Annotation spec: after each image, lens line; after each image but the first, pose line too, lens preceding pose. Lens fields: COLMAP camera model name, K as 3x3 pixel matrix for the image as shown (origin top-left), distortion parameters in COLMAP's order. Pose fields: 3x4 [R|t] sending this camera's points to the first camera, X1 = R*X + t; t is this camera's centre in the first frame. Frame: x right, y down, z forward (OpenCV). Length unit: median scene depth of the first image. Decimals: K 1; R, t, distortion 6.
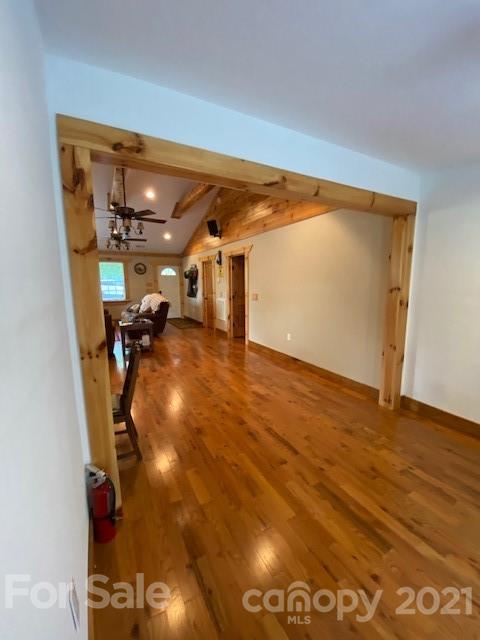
lens RADIAL K [[257.0, 0, 241.6], [0, 257.0, 321.0], [0, 0, 1]] dist [0.042940, -0.036751]
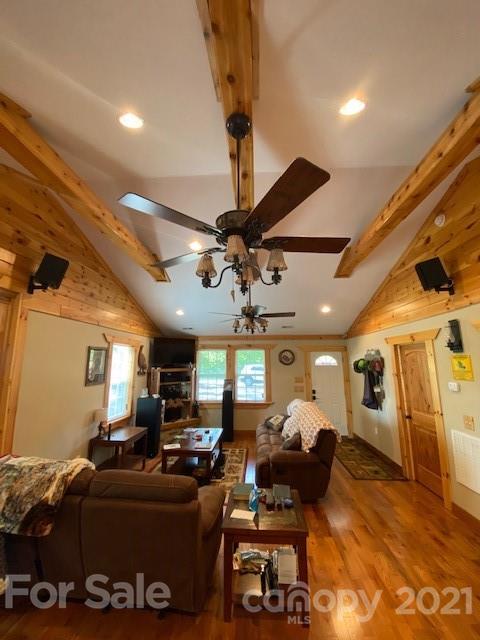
lens RADIAL K [[257.0, 0, 241.6], [0, 257.0, 321.0], [0, 0, 1]] dist [0.042940, -0.036751]
pose [[0.849245, -0.086625, -0.520844, -0.142849], [-0.076339, 0.955940, -0.283461, -0.104630], [0.522451, 0.280489, 0.805215, 0.403628]]
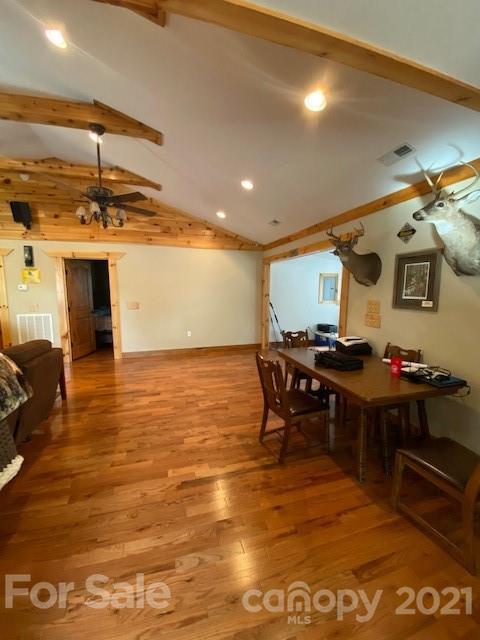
lens RADIAL K [[257.0, 0, 241.6], [0, 257.0, 321.0], [0, 0, 1]] dist [0.042940, -0.036751]
pose [[0.195070, -0.114972, 0.974027, -0.605735], [0.139593, 0.986250, 0.088458, -0.047140], [-0.970805, 0.118712, 0.208437, 0.280020]]
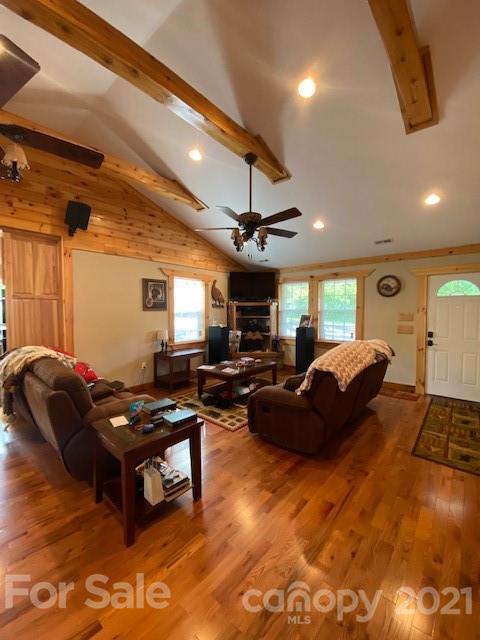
lens RADIAL K [[257.0, 0, 241.6], [0, 257.0, 321.0], [0, 0, 1]] dist [0.042940, -0.036751]
pose [[0.352182, 0.043883, -0.934902, -0.013326], [-0.141075, 0.989976, -0.006676, -0.108130], [0.925238, 0.134243, 0.354843, 0.673673]]
